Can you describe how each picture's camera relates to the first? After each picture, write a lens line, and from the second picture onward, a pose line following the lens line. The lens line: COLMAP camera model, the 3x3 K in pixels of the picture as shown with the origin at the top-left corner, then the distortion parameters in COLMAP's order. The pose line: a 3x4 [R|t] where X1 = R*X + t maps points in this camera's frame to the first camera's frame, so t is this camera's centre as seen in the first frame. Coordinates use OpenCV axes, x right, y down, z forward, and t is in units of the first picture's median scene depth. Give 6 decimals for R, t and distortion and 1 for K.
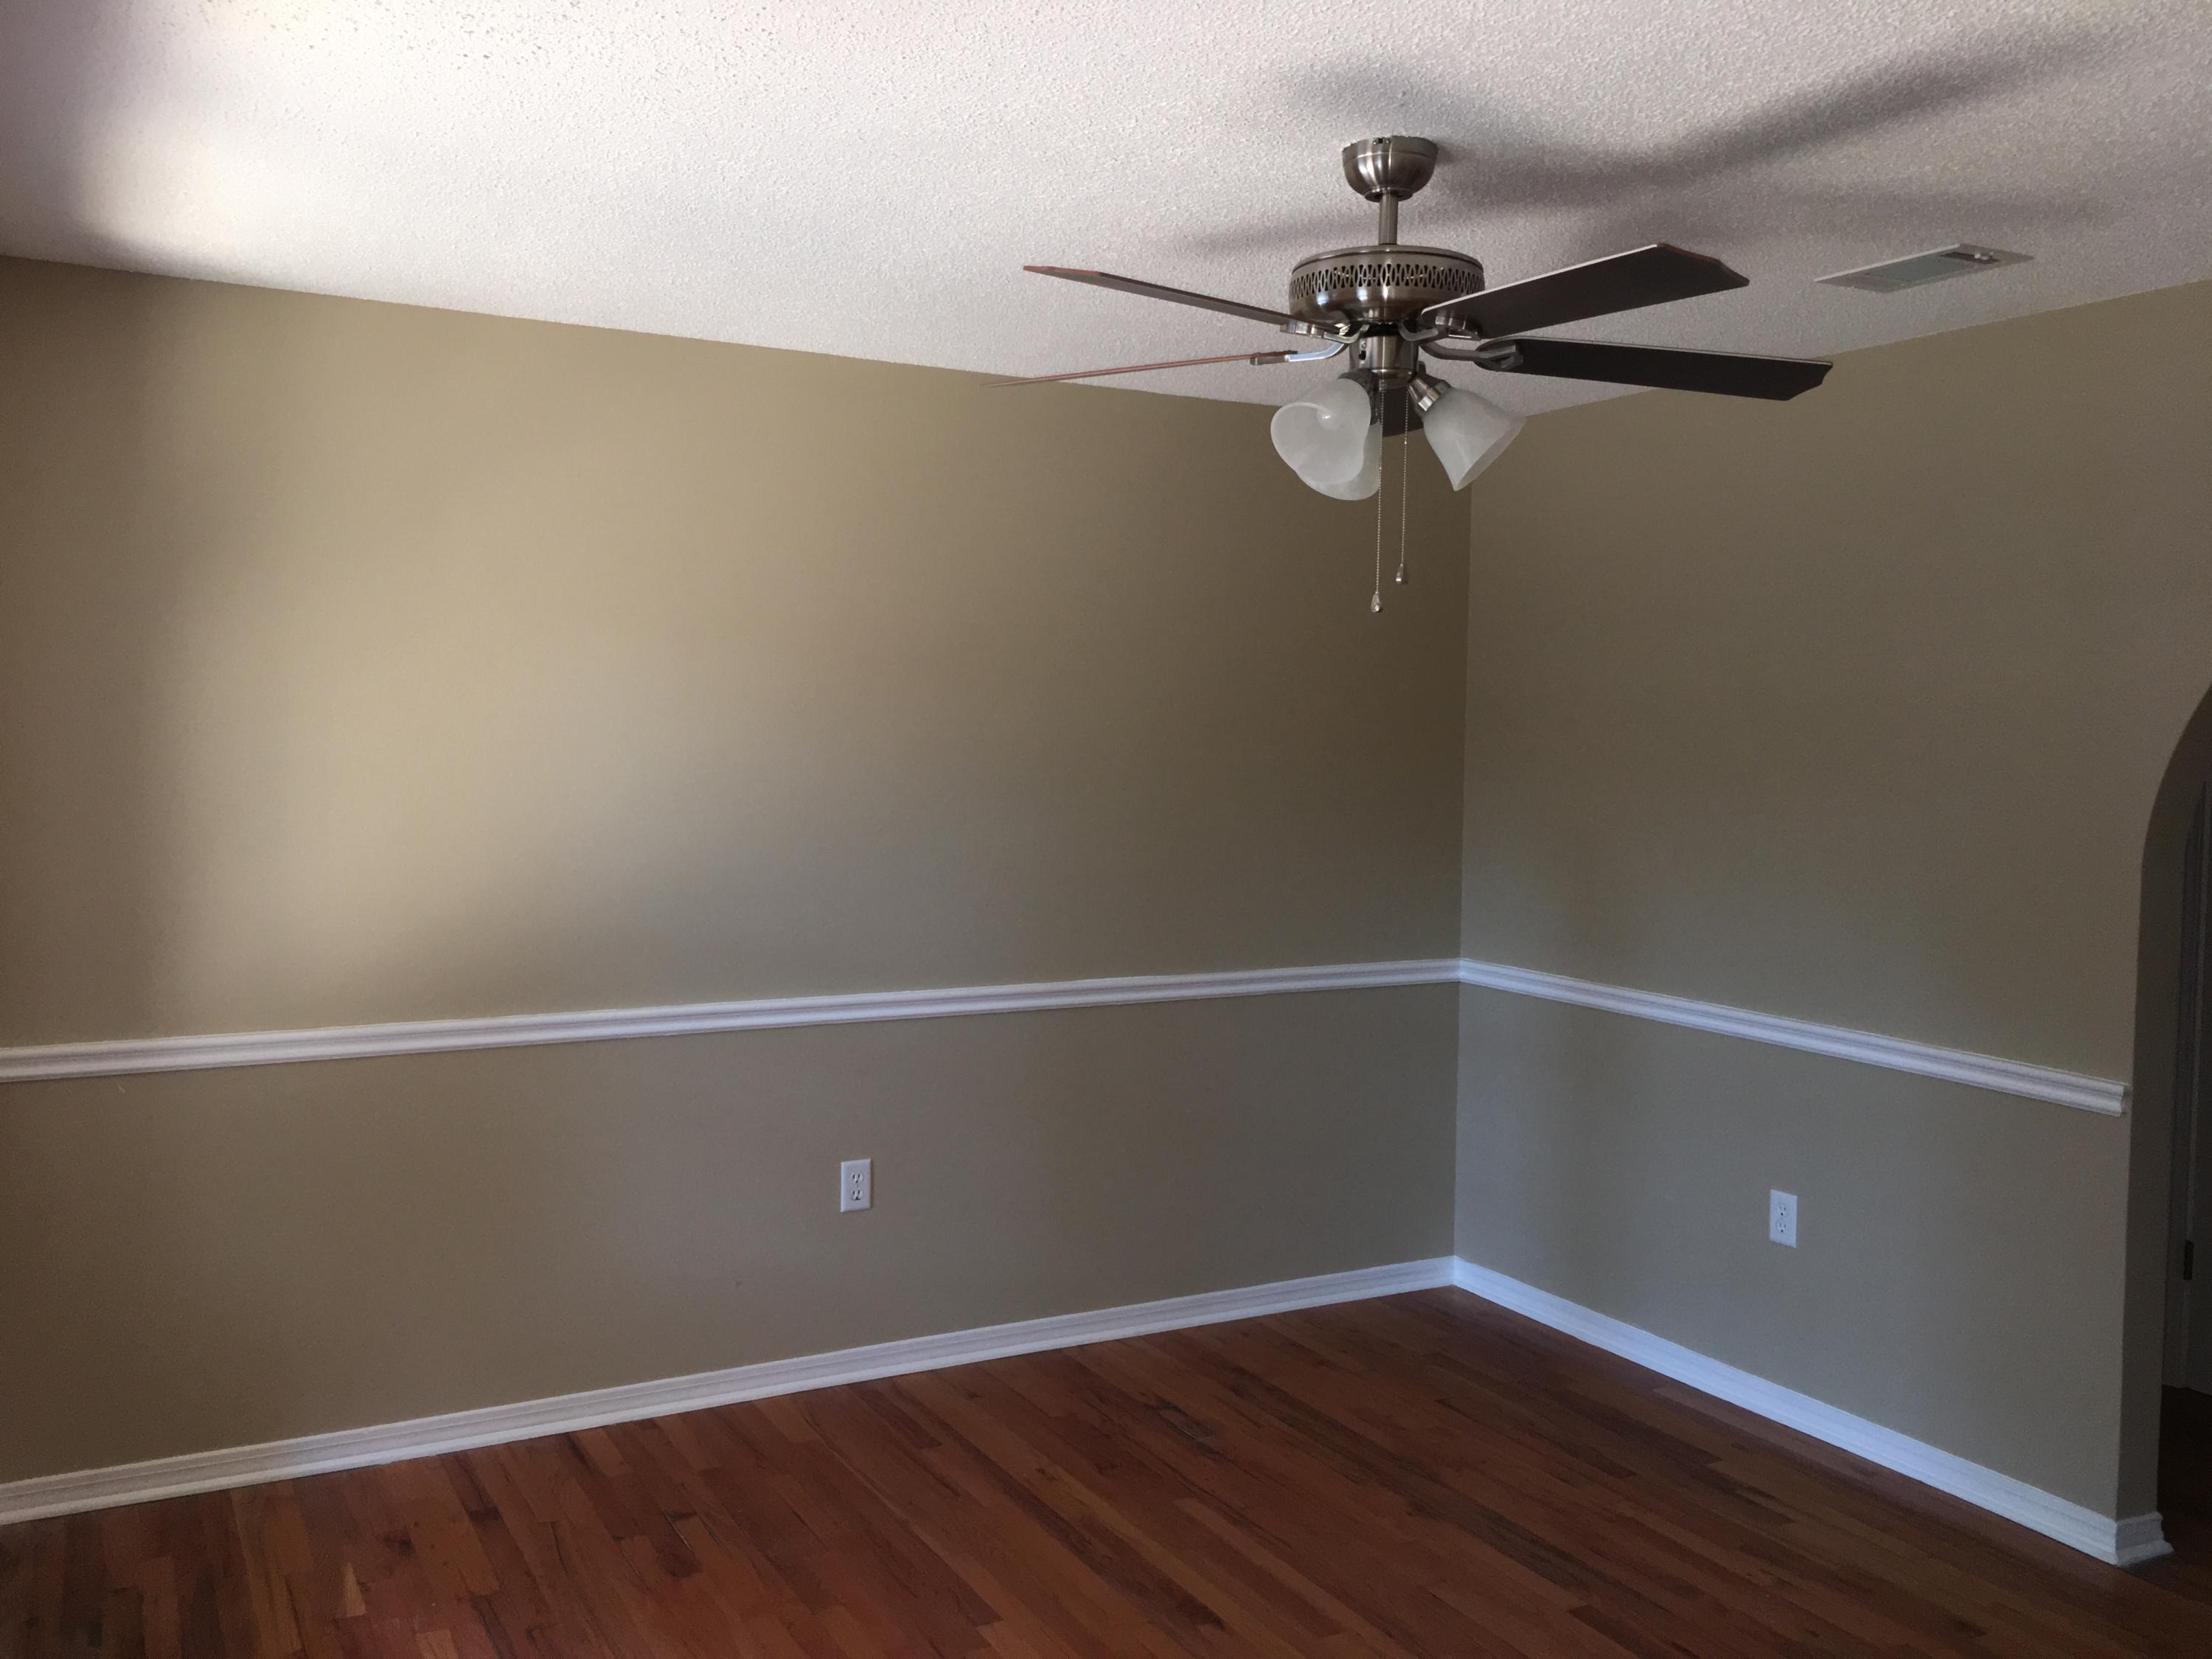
lens RADIAL K [[1862.4, 0, 1105.2], [0, 1862.4, 830.9], [0, 0, 1]] dist [0.064954, -0.080406]
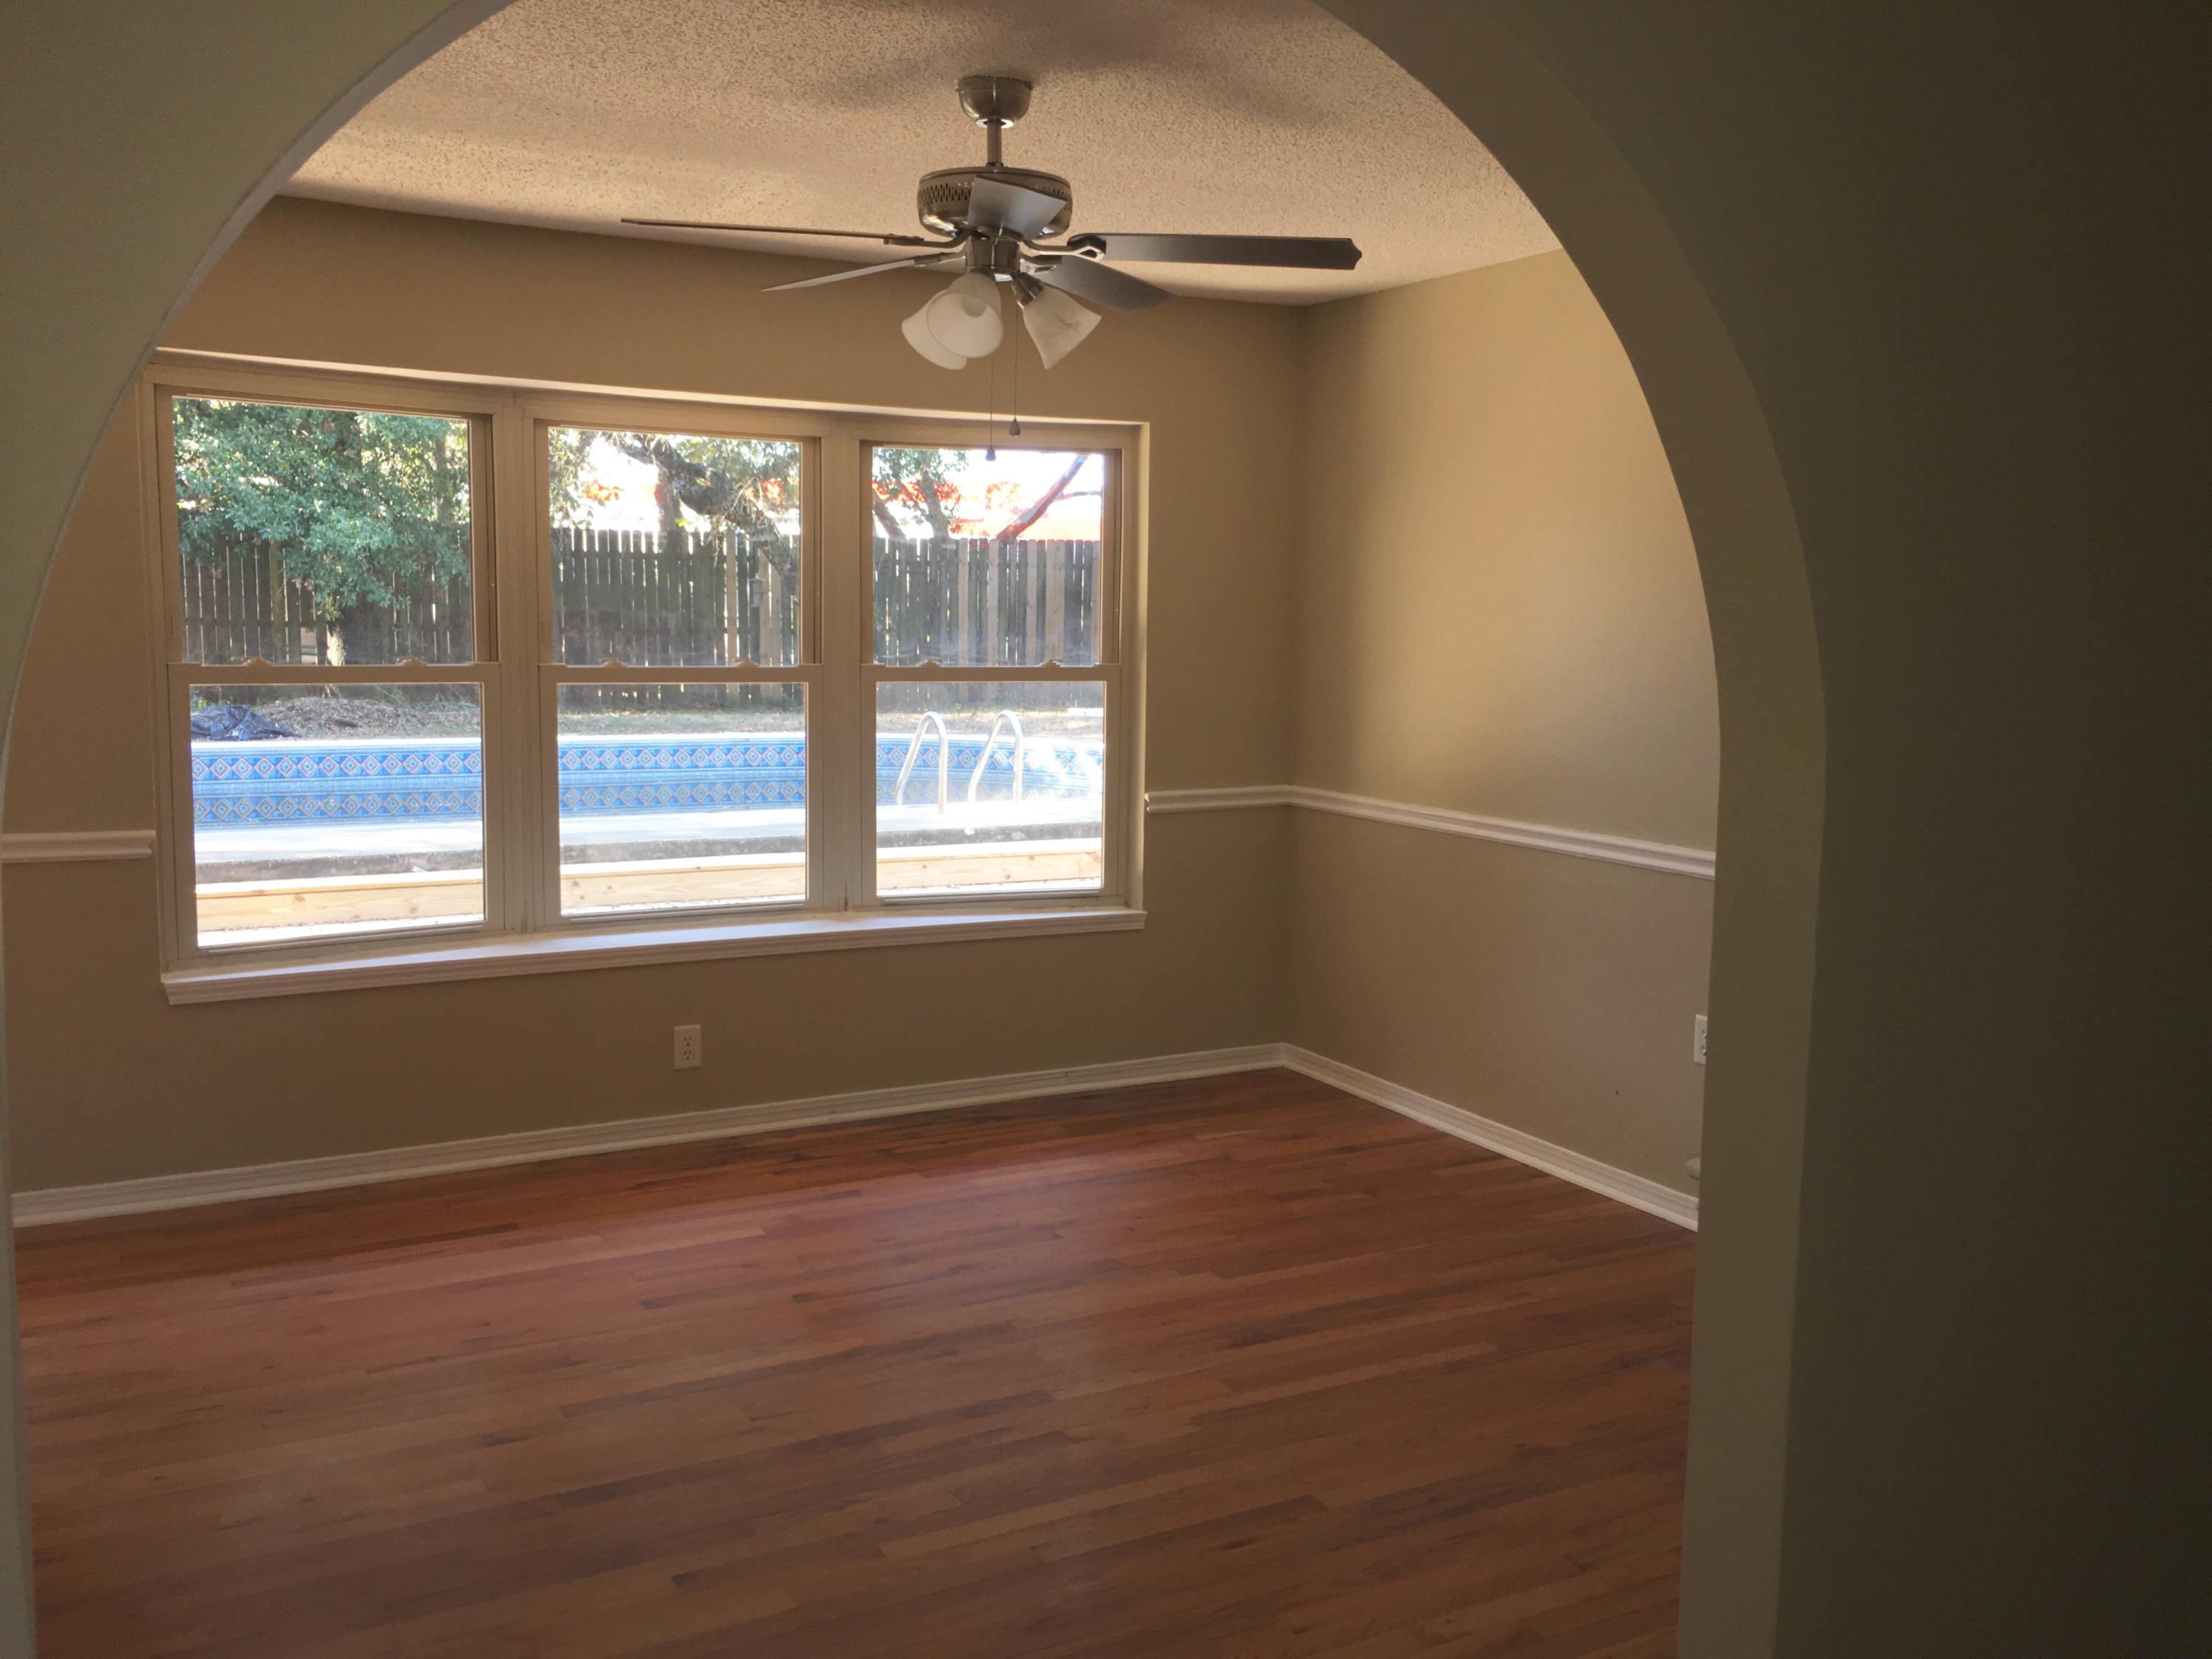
lens RADIAL K [[1862.4, 0, 1106.4], [0, 1862.4, 826.6], [0, 0, 1]] dist [0.064954, -0.080406]
pose [[0.006923, 0.103453, -0.994610, 1.074532], [-0.069797, 0.992258, 0.102722, -0.009633], [0.997537, 0.068709, 0.014090, 0.805173]]
